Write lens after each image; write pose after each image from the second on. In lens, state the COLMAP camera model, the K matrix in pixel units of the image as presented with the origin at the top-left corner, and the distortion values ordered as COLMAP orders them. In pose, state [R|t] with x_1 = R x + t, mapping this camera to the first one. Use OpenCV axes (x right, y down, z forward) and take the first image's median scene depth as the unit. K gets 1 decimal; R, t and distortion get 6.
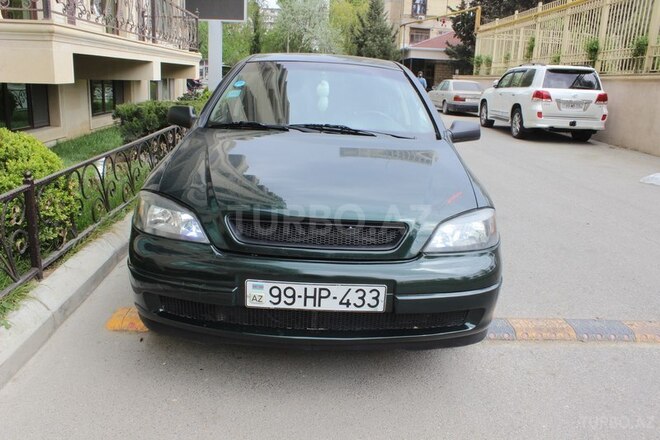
lens RADIAL K [[547.8, 0, 330.0], [0, 547.8, 220.0], [0, 0, 1]] dist [-0.177123, 0.166762]
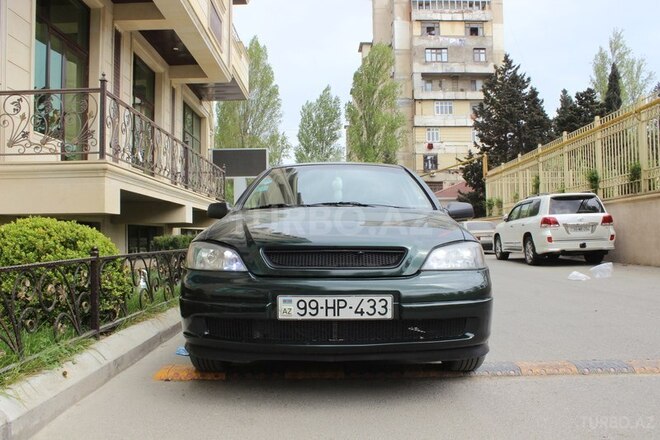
lens RADIAL K [[547.8, 0, 330.0], [0, 547.8, 220.0], [0, 0, 1]] dist [-0.177123, 0.166762]
pose [[0.997785, -0.056224, -0.035566, 0.011394], [0.043578, 0.956286, -0.289169, 0.205177], [0.050269, 0.286979, 0.956617, -0.147838]]
